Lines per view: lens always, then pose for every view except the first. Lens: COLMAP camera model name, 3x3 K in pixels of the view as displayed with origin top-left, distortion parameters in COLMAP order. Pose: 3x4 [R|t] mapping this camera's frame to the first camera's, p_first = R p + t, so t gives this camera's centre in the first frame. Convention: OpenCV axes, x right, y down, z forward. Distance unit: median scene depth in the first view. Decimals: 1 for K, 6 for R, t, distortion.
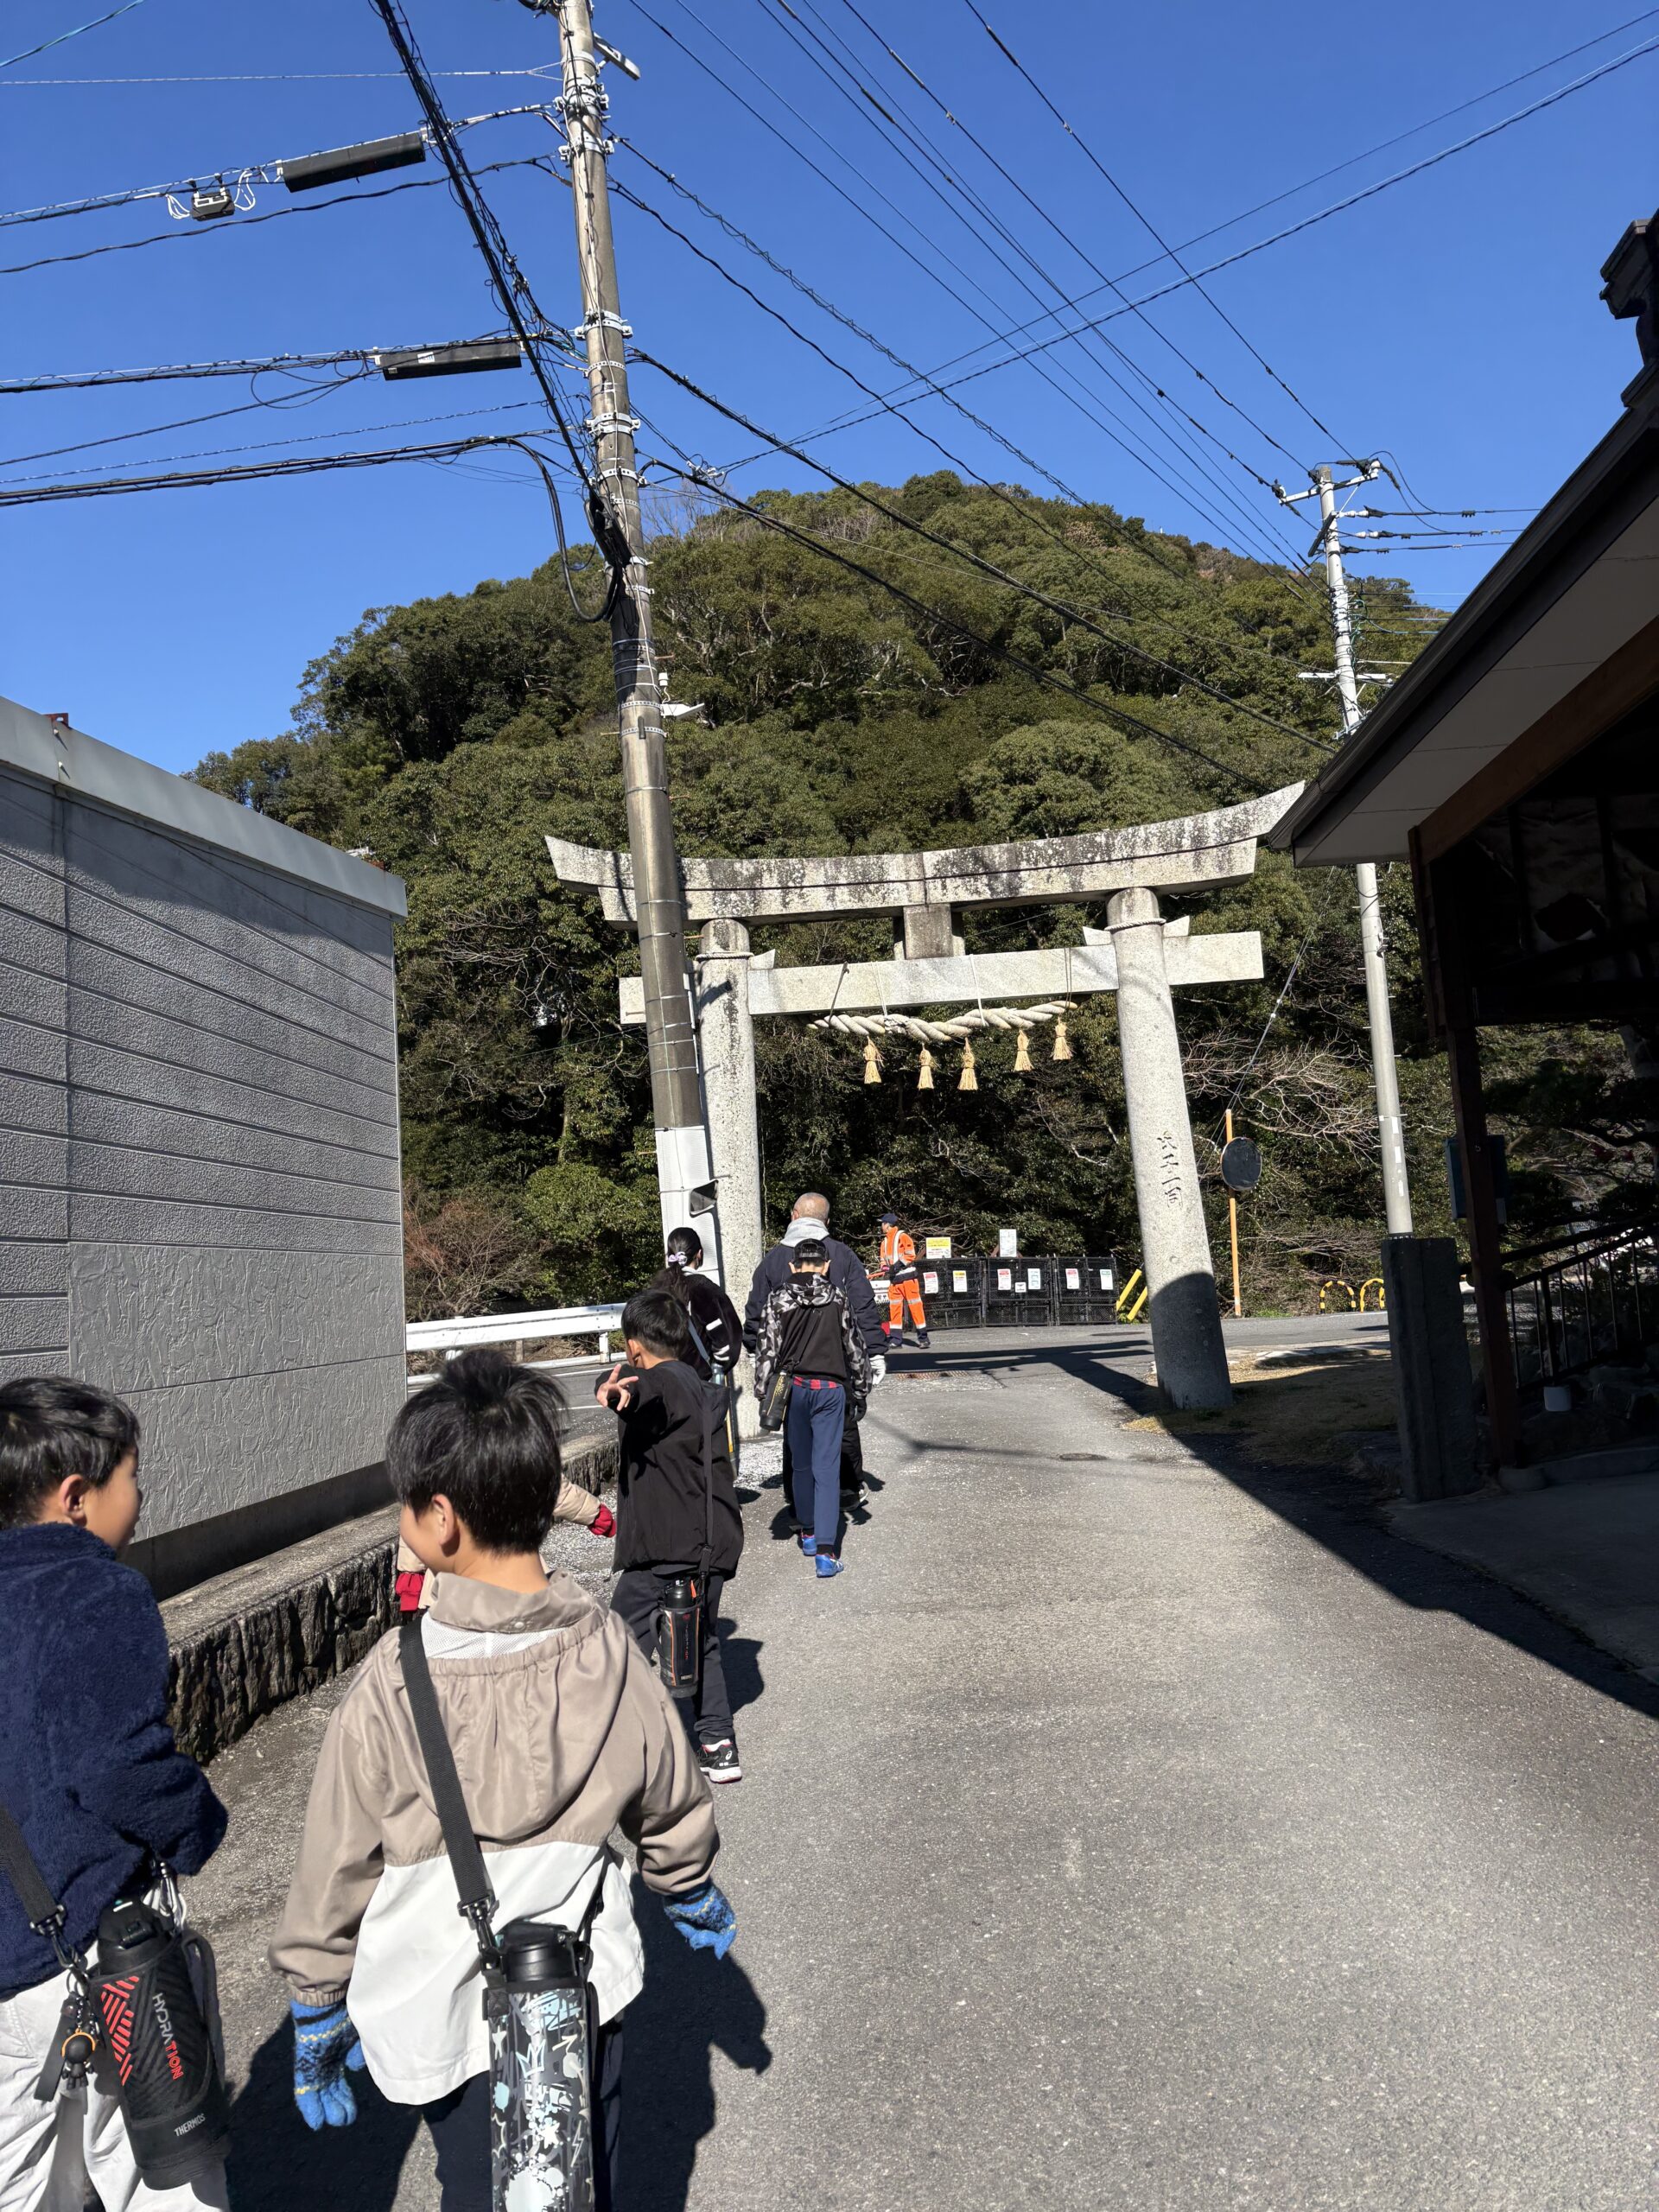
lens RADIAL K [[1673.6, 0, 831.5], [0, 1673.6, 1106.9], [0, 0, 1]] dist [0.040618, -0.007148]
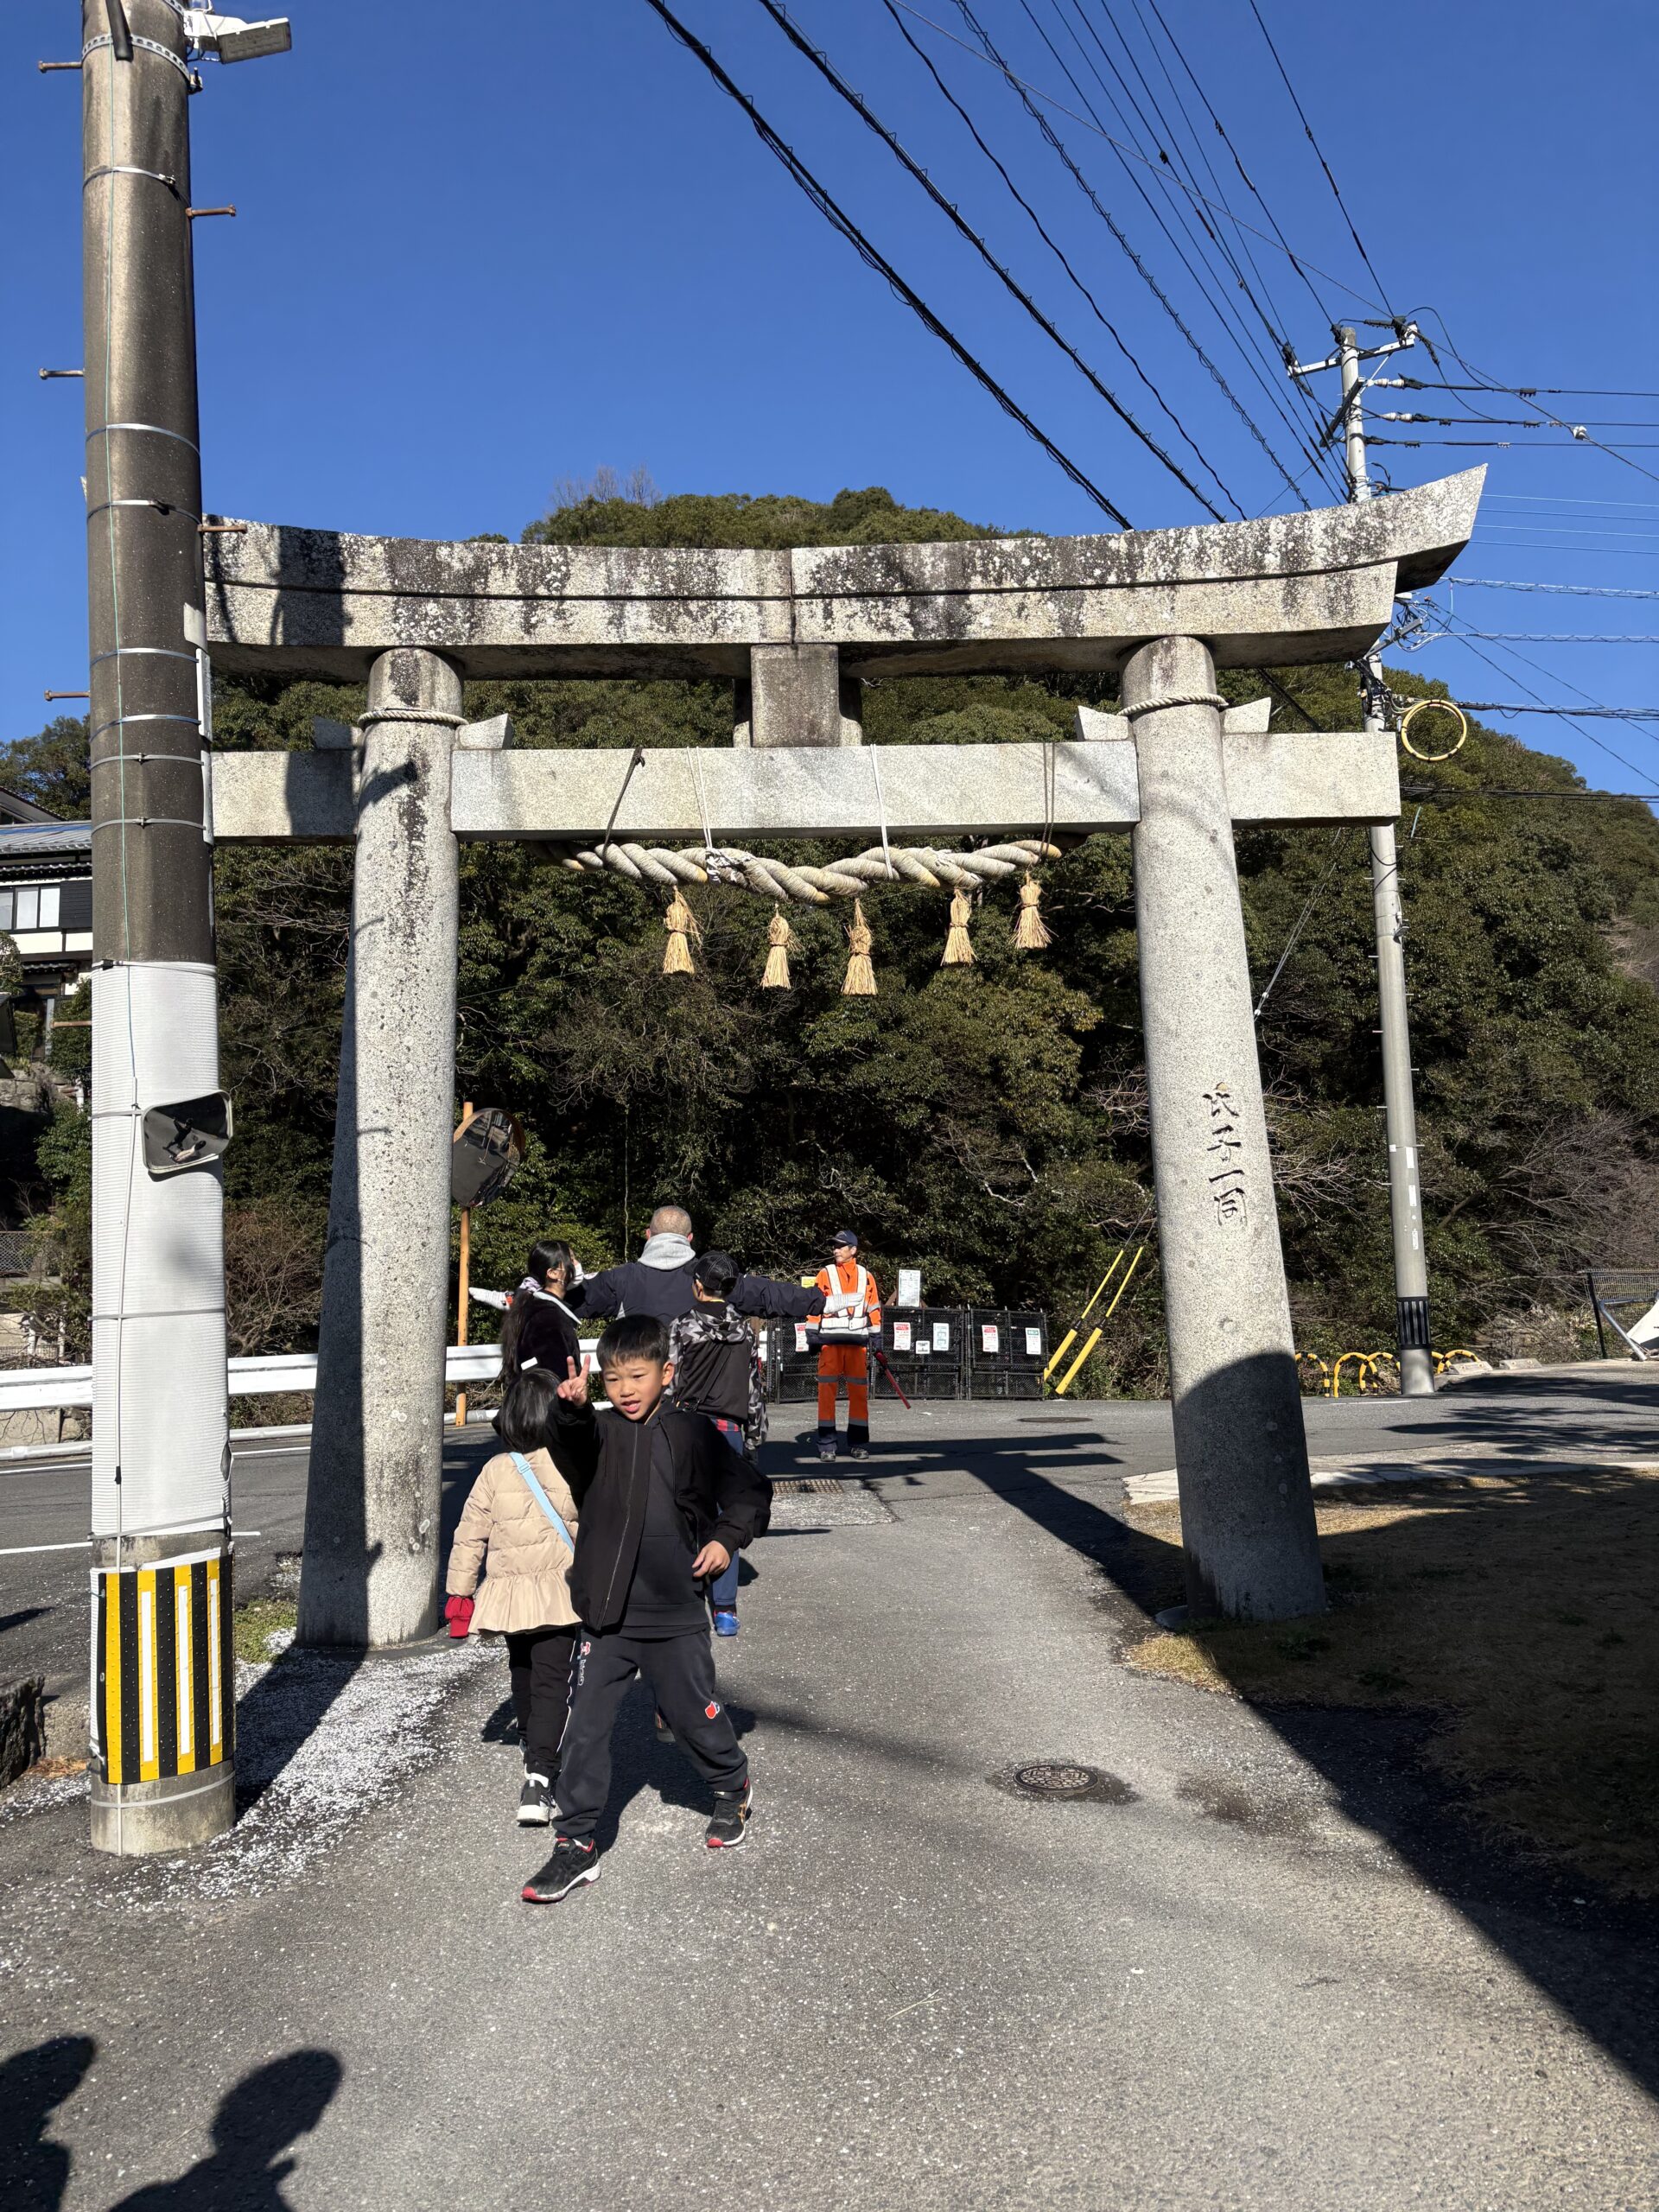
lens RADIAL K [[1673.6, 0, 845.4], [0, 1673.6, 1109.9], [0, 0, 1]] dist [0.040618, -0.007148]
pose [[0.996742, 0.048551, 0.064402, 0.045535], [-0.046929, 0.998548, -0.026468, 0.041563], [-0.065593, 0.023359, 0.997573, 0.461471]]
